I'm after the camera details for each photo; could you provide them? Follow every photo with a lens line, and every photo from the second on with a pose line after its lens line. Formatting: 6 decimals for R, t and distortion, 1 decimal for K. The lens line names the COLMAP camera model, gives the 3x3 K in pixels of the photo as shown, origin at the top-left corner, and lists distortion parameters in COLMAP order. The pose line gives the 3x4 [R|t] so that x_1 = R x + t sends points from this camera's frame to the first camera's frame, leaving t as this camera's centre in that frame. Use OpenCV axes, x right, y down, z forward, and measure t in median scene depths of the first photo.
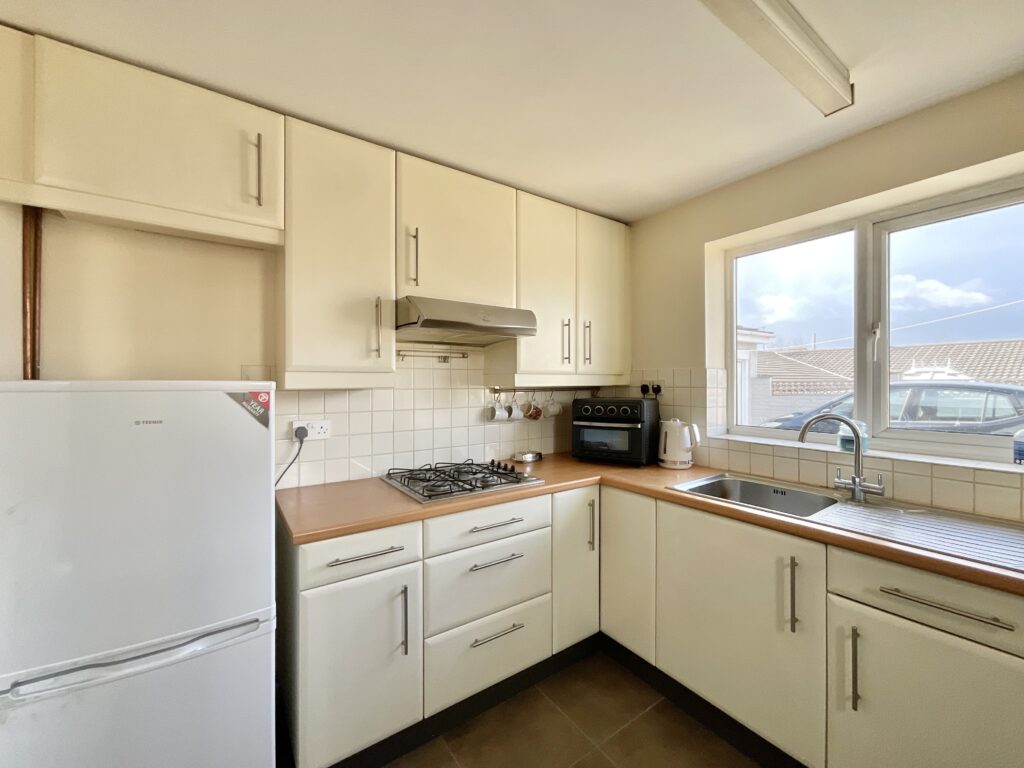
lens RADIAL K [[417.0, 0, 510.9], [0, 417.0, 384.6], [0, 0, 1]] dist [-0.002462, 0.005331]
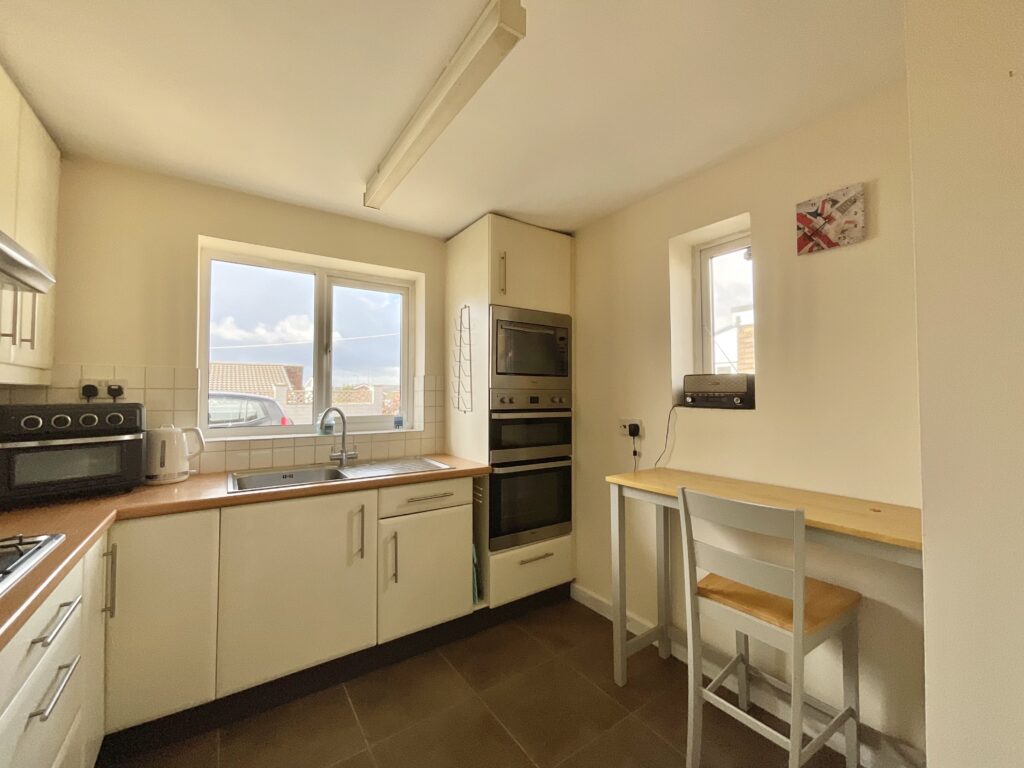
lens RADIAL K [[427.4, 0, 522.9], [0, 427.4, 380.2], [0, 0, 1]] dist [-0.000905, 0.000030]
pose [[-0.009586, 0.036543, 0.999286, -0.587488], [0.008727, 0.999297, -0.036460, 0.034683], [-0.999916, 0.008371, -0.009898, 0.343025]]
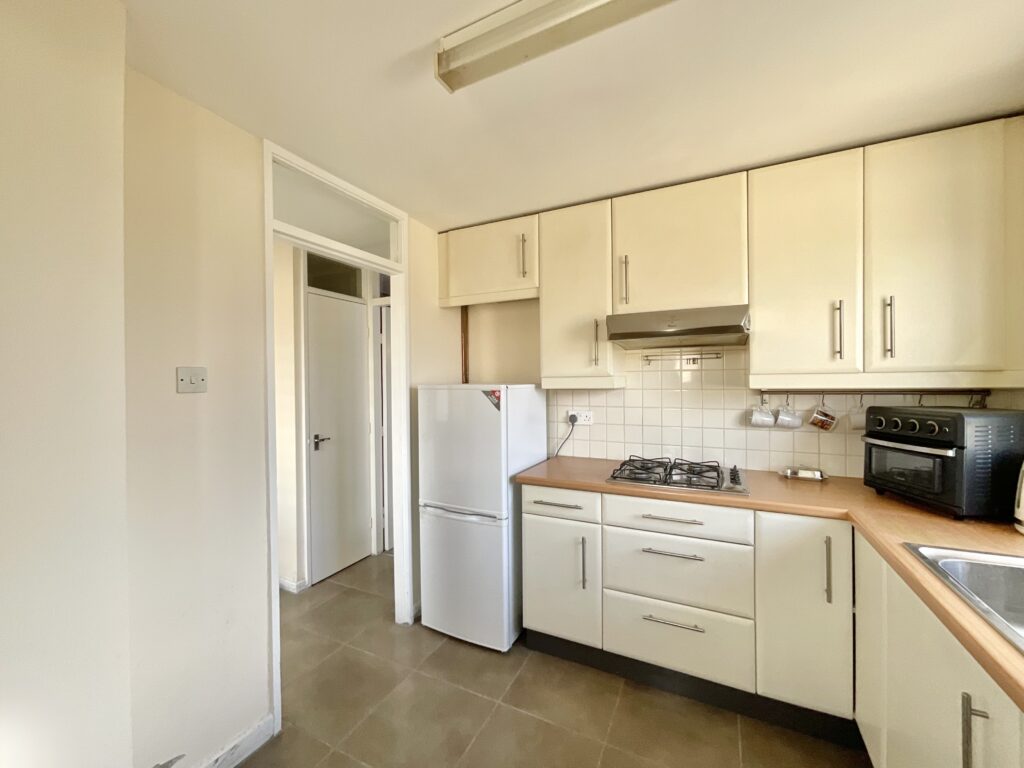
lens RADIAL K [[417.0, 0, 510.9], [0, 417.0, 384.6], [0, 0, 1]] dist [-0.002462, 0.005331]
pose [[0.481331, 0.007107, -0.876510, 0.636924], [0.002884, 0.999949, 0.009692, -0.015886], [0.876534, -0.007193, 0.481286, 0.124458]]
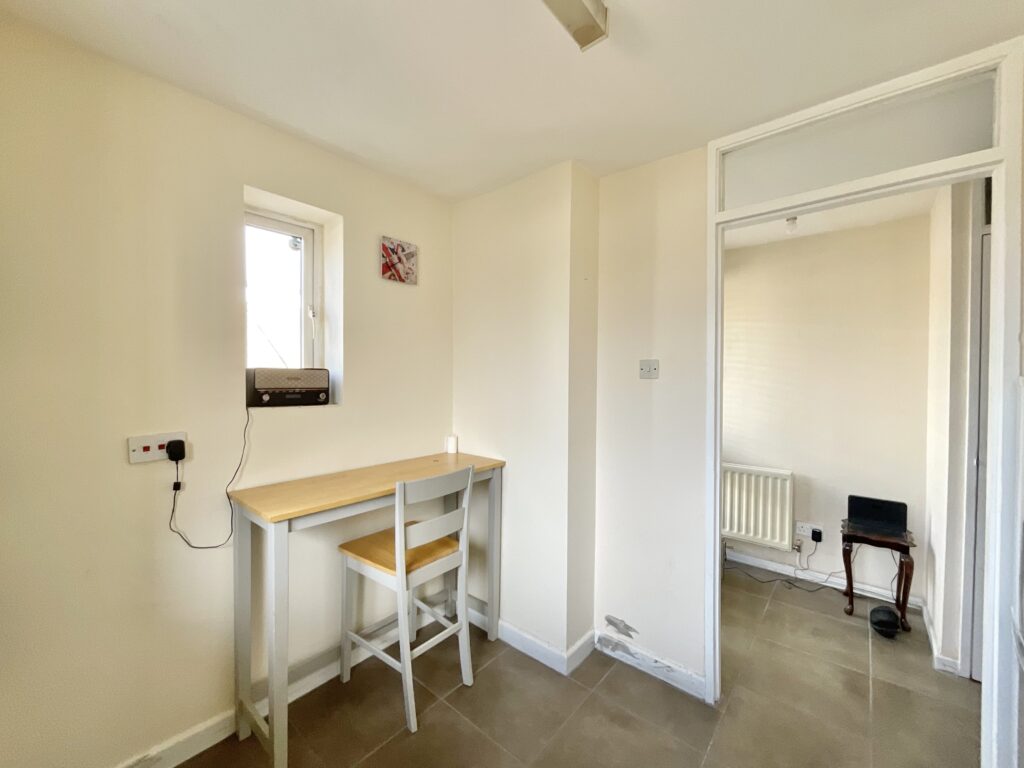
lens RADIAL K [[417.0, 0, 510.9], [0, 417.0, 384.6], [0, 0, 1]] dist [-0.002462, 0.005331]
pose [[-0.964692, 0.003933, -0.263350, 0.282685], [-0.002036, 0.999747, 0.022390, -0.001741], [0.263372, 0.022136, -0.964440, 0.914157]]
